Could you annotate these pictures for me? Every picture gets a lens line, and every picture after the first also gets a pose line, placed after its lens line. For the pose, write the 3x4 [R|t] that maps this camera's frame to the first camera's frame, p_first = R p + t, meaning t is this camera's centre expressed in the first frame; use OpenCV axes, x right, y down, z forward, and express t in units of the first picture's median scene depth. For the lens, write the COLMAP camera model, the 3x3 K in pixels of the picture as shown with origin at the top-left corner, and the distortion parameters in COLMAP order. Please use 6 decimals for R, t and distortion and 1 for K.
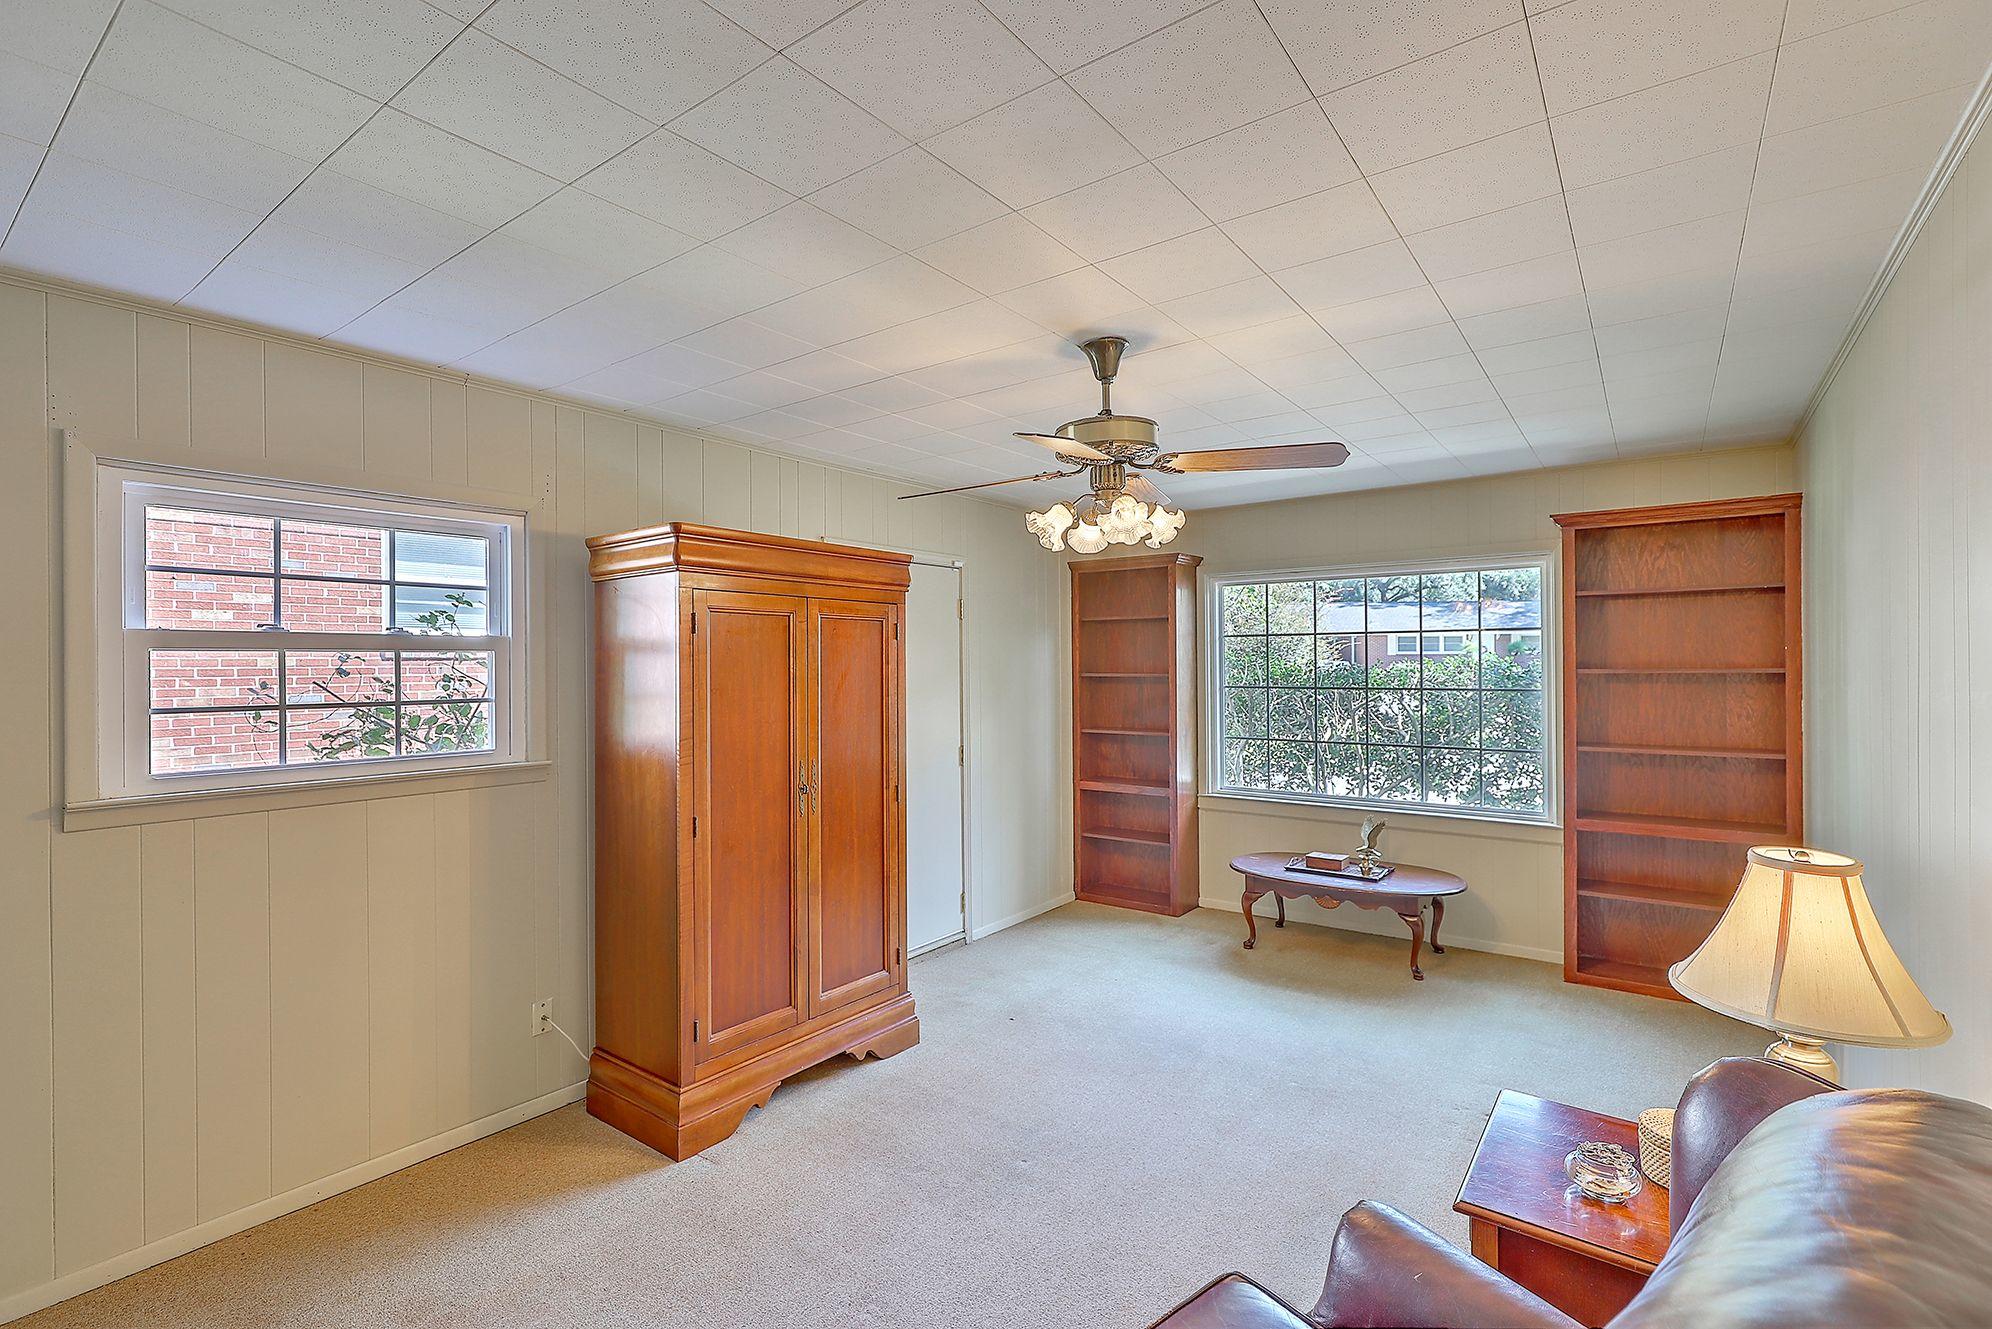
lens RADIAL K [[905.9, 0, 1000.2], [0, 905.9, 662.5], [0, 0, 1]] dist [-0.000175, 0.000017]
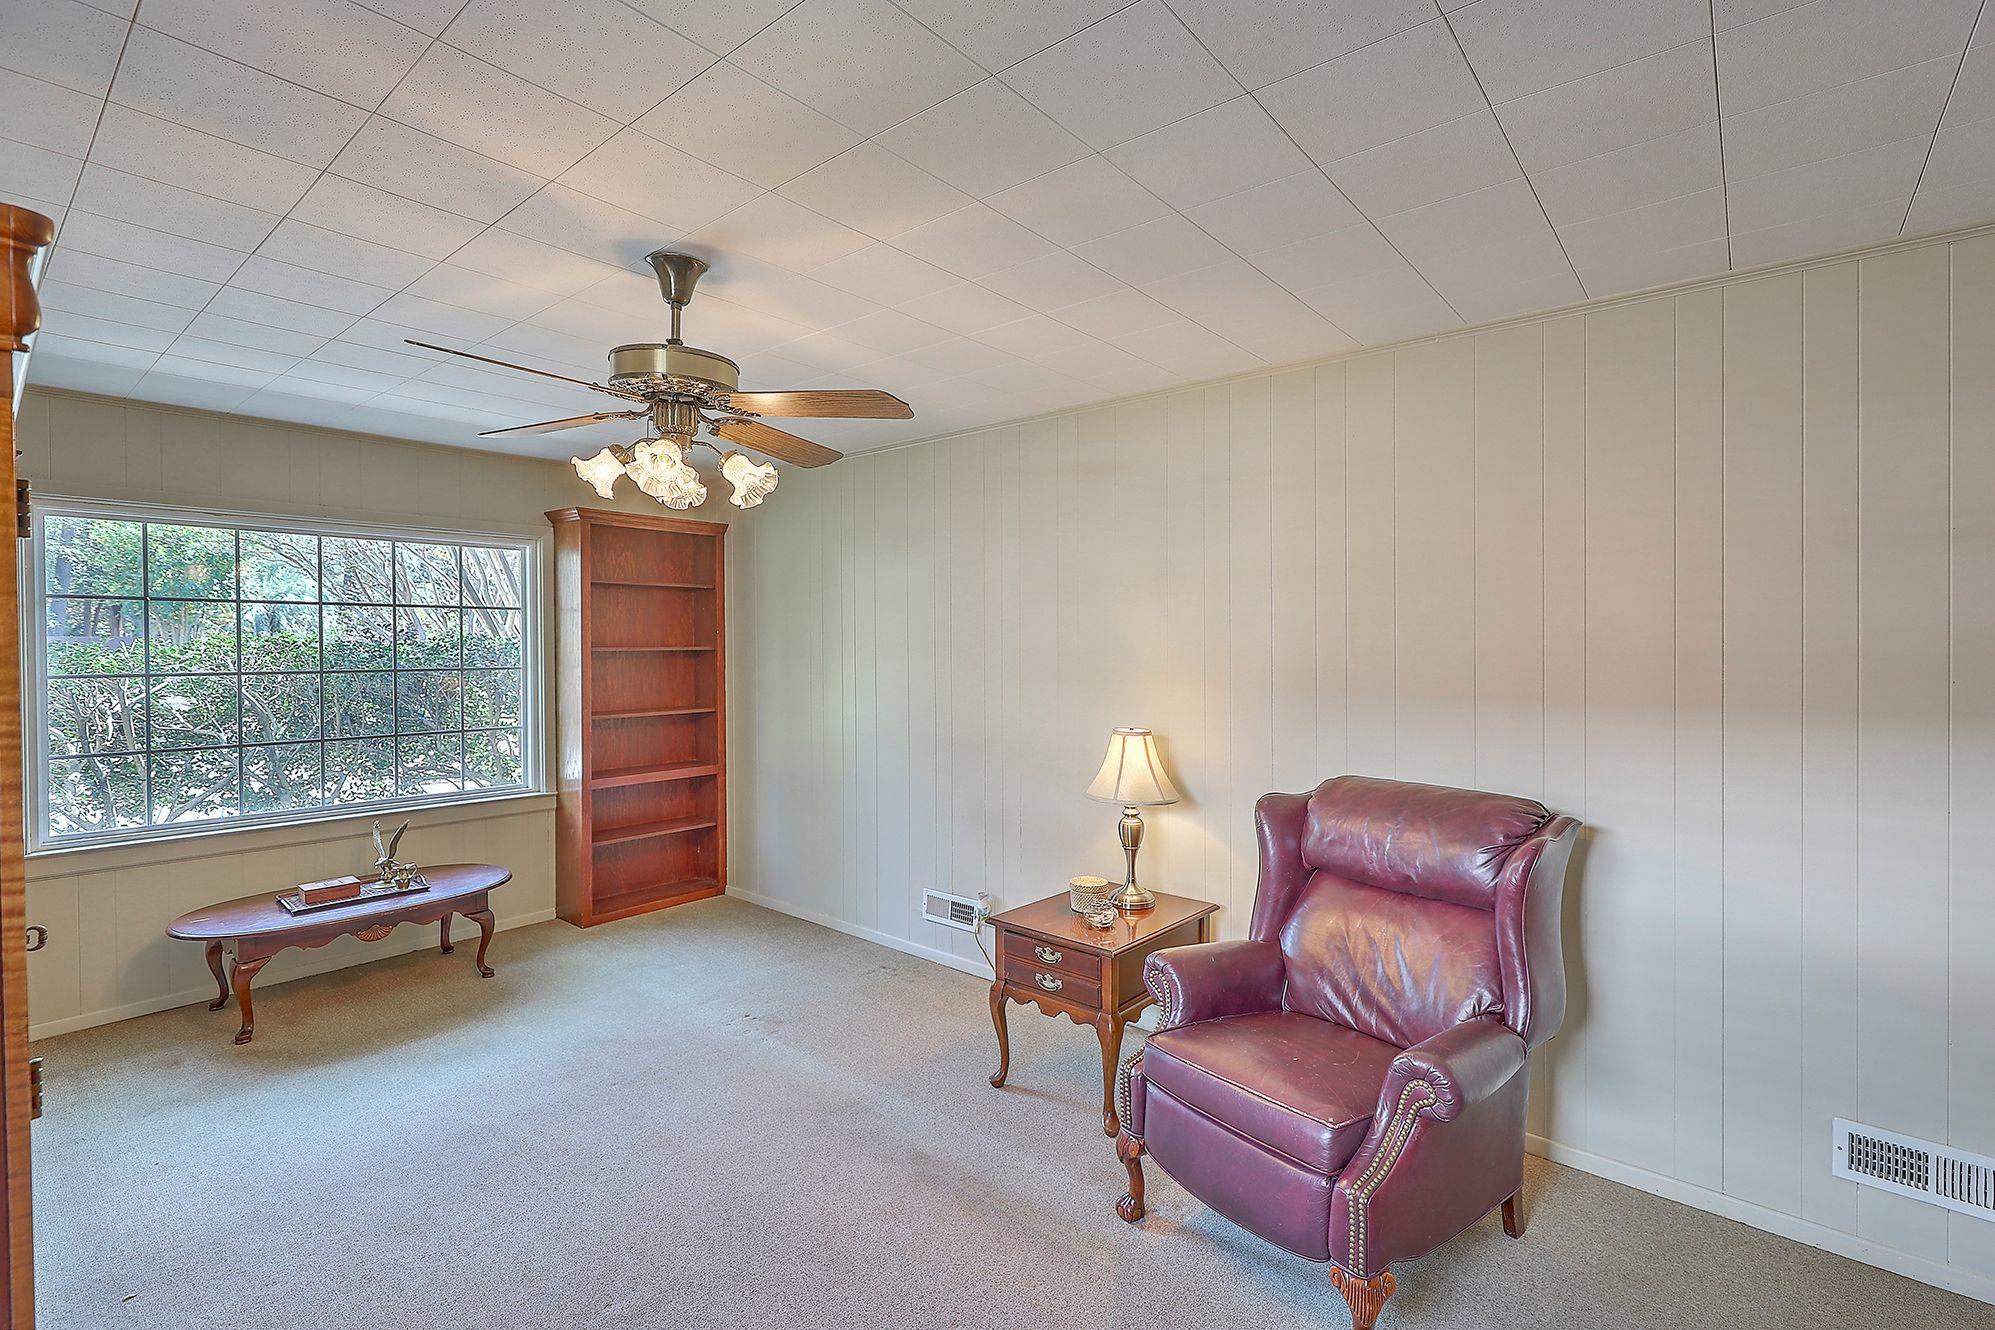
lens RADIAL K [[907.3, 0, 1007.2], [0, 907.3, 653.6], [0, 0, 1]] dist [-0.000175, 0.000017]
pose [[0.056726, -0.007450, 0.998362, -0.474224], [-0.001768, 0.999970, 0.007563, 0.005766], [-0.998388, -0.002194, 0.056711, 0.431971]]
